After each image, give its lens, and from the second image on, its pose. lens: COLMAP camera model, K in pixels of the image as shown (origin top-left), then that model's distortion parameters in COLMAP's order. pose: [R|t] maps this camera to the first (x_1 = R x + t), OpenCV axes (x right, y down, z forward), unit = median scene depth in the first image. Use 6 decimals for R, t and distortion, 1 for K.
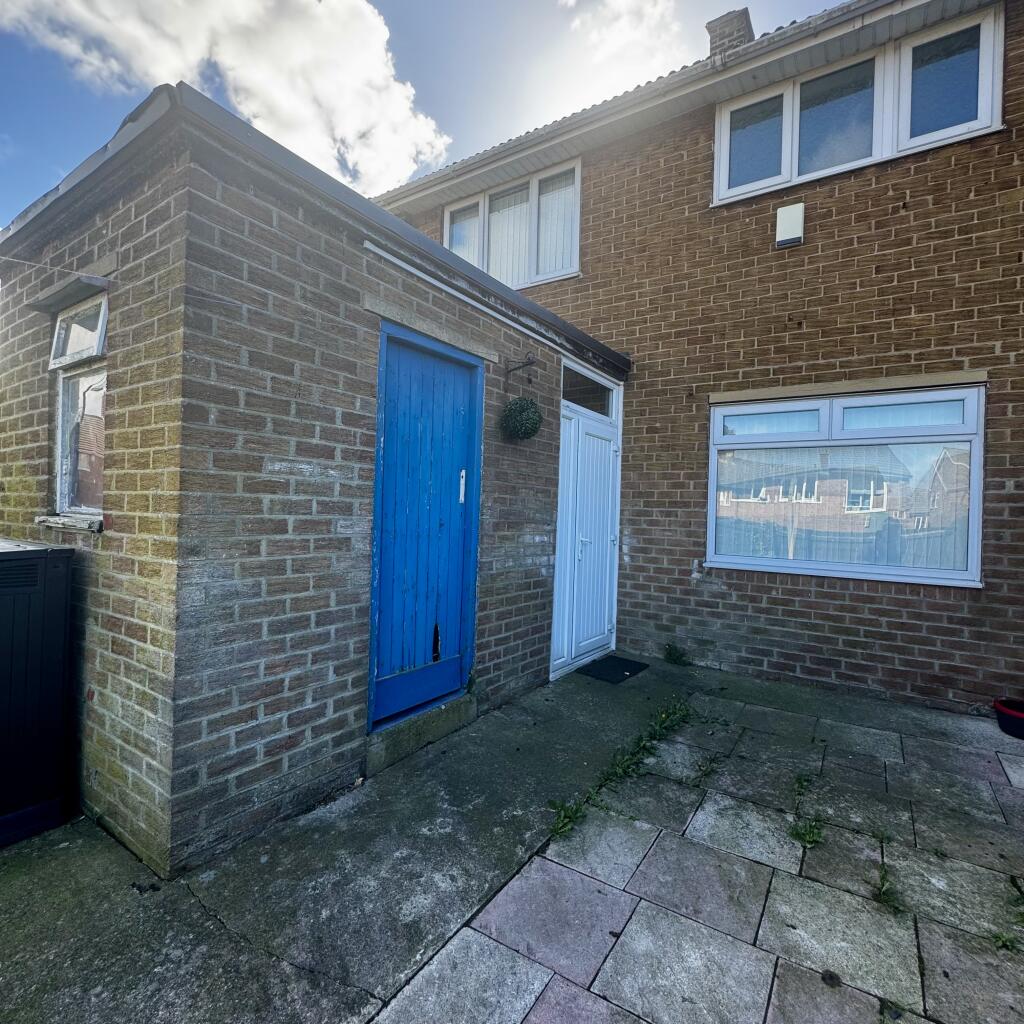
lens RADIAL K [[548.2, 0, 512.6], [0, 548.2, 509.8], [0, 0, 1]] dist [-0.002479, 0.000094]
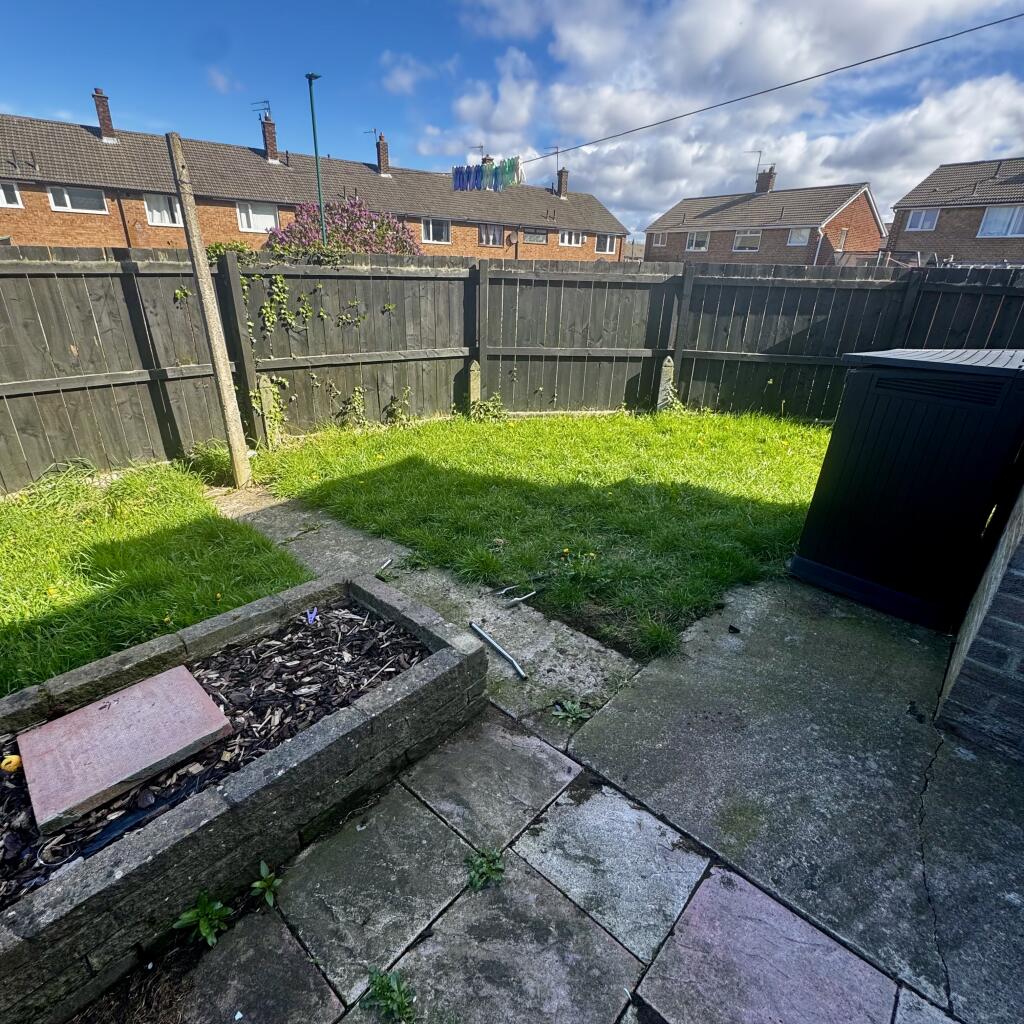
lens RADIAL K [[548.2, 0, 513.3], [0, 548.2, 511.9], [0, 0, 1]] dist [-0.002479, 0.000094]
pose [[-0.153920, 0.369982, -0.916200, 0.293589], [-0.036808, 0.924459, 0.379501, -0.031314], [0.987398, 0.092136, -0.128674, 0.390031]]
